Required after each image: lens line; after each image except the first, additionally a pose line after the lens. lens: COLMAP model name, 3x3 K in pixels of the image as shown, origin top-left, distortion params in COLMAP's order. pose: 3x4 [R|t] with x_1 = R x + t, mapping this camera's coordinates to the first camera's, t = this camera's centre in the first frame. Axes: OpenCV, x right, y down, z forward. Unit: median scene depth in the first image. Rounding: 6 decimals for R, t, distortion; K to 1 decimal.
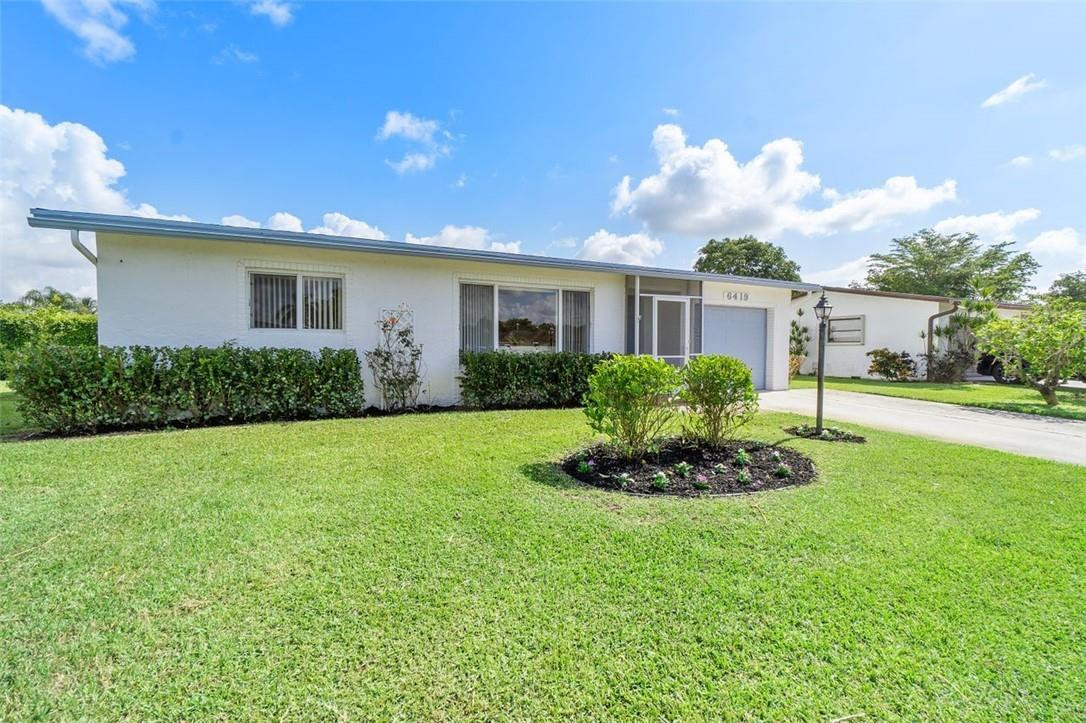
lens RADIAL K [[460.6, 0, 543.0], [0, 460.6, 361.5], [0, 0, 1]] dist [-0.000865, -0.000069]
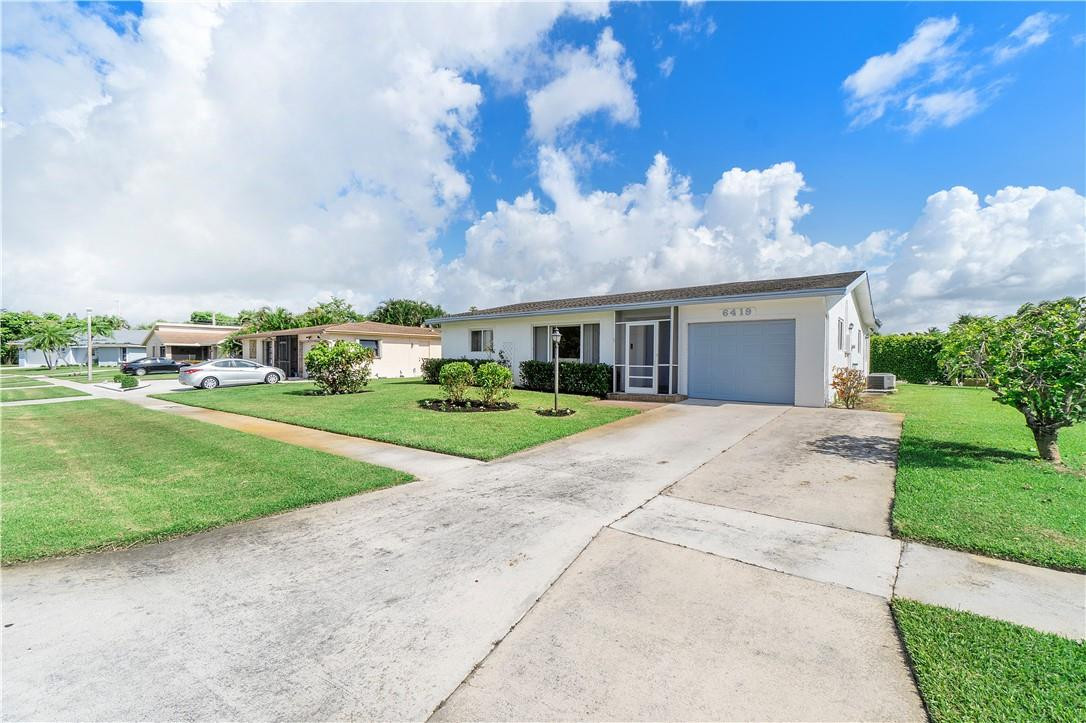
lens RADIAL K [[471.0, 0, 538.0], [0, 471.0, 363.9], [0, 0, 1]] dist [-0.001973, -0.000256]
pose [[0.448991, 0.006455, -0.893513, 1.426105], [-0.032569, 0.999428, -0.009146, 0.005915], [0.892943, 0.033207, 0.448944, 0.109543]]
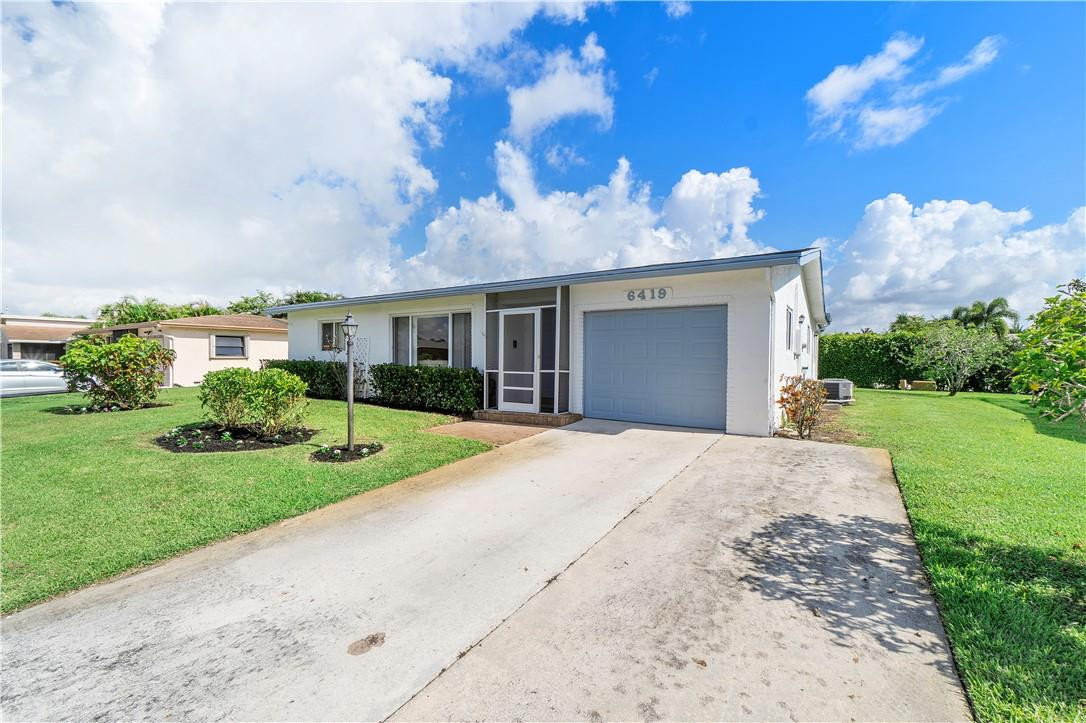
lens RADIAL K [[473.1, 0, 538.4], [0, 473.1, 354.8], [0, 0, 1]] dist [-0.000337, -0.000220]
pose [[0.525228, -0.007209, -0.850931, 1.165553], [-0.029684, 0.999200, -0.026788, -0.021906], [0.850443, 0.039328, 0.524594, 0.538349]]
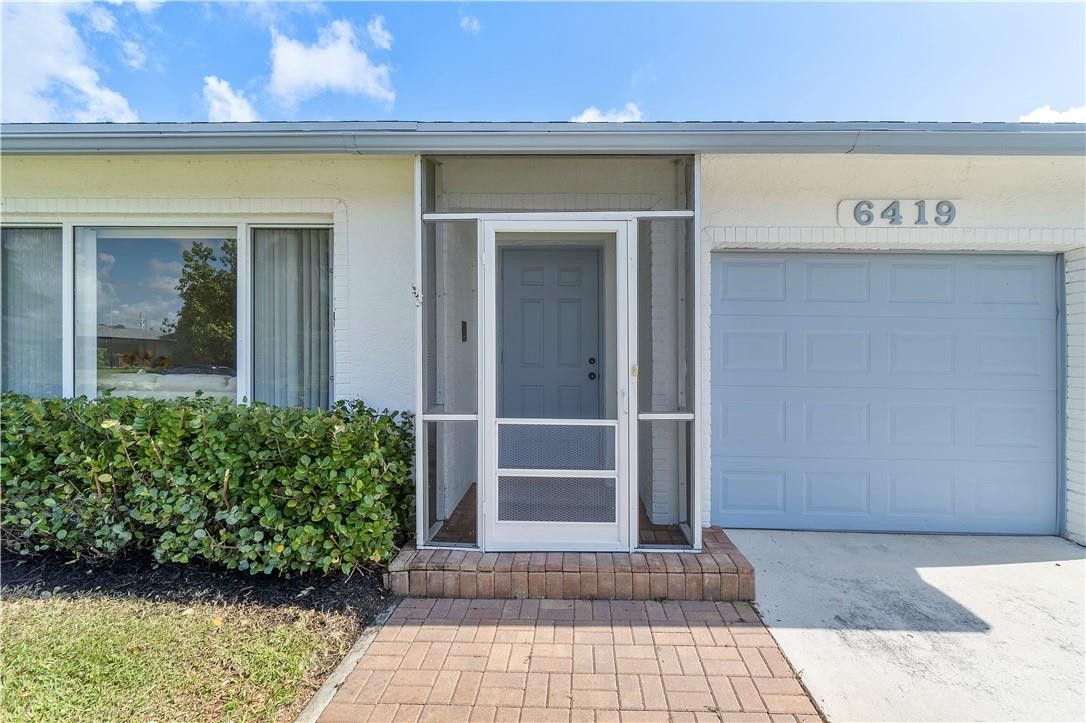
lens RADIAL K [[473.1, 0, 538.4], [0, 473.1, 354.8], [0, 0, 1]] dist [-0.000337, -0.000220]
pose [[0.886463, -0.000380, -0.462799, 0.422689], [-0.018901, 0.999136, -0.037023, -0.042223], [0.462413, 0.041566, 0.885690, 0.747931]]
